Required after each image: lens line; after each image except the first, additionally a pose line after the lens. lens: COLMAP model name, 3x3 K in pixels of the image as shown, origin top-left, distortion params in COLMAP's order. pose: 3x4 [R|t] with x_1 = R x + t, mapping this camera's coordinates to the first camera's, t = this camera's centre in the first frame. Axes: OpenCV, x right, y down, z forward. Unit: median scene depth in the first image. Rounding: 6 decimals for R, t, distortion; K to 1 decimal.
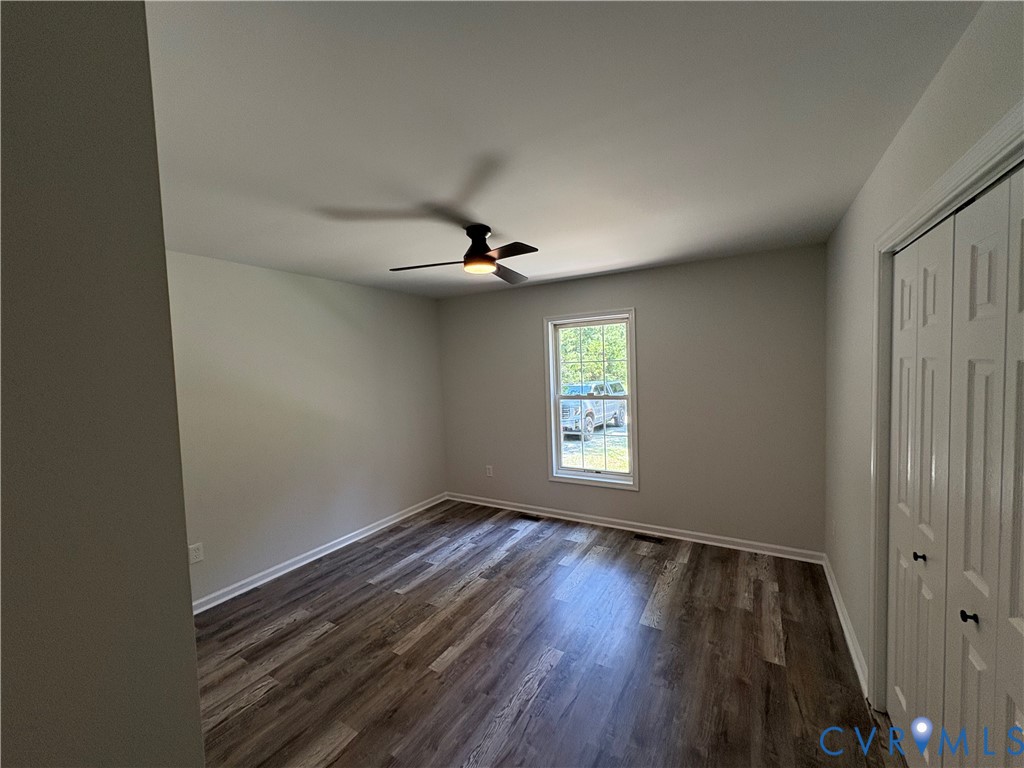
lens RADIAL K [[405.5, 0, 512.0], [0, 405.5, 384.0], [0, 0, 1]] dist [-0.001240, -0.000228]
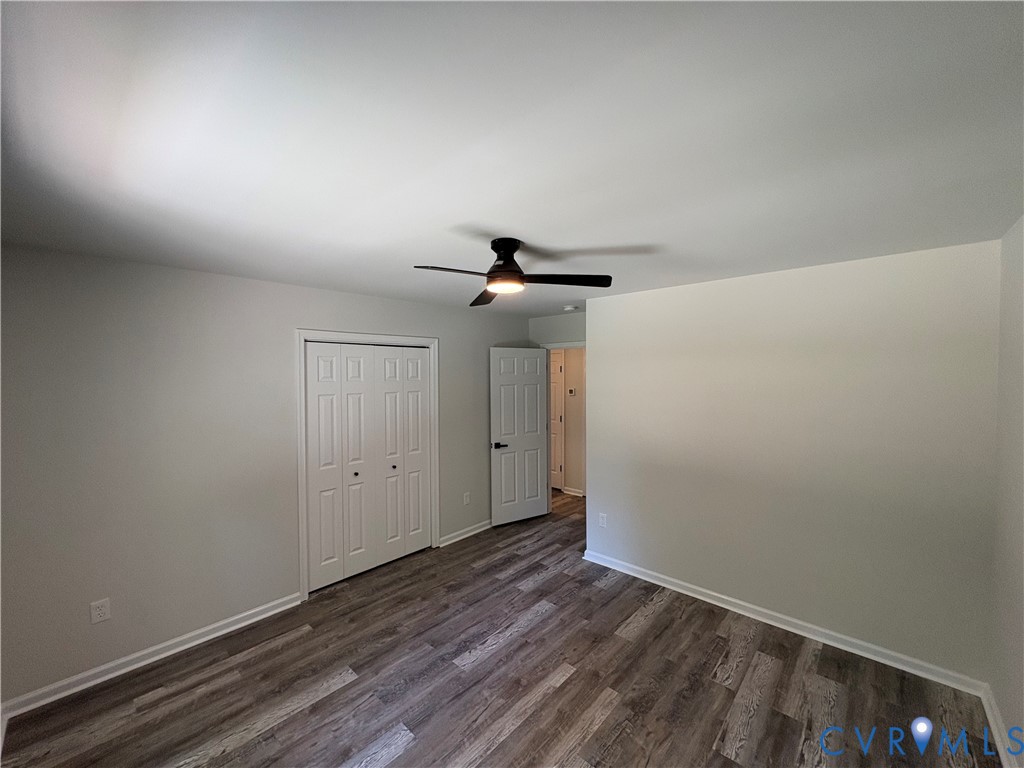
lens RADIAL K [[405.5, 0, 512.0], [0, 405.5, 384.0], [0, 0, 1]] dist [-0.001240, -0.000228]
pose [[-0.978299, 0.035651, 0.204108, -0.278295], [0.050592, 0.996370, 0.068458, -0.149058], [-0.200927, 0.077299, -0.976552, 1.983193]]
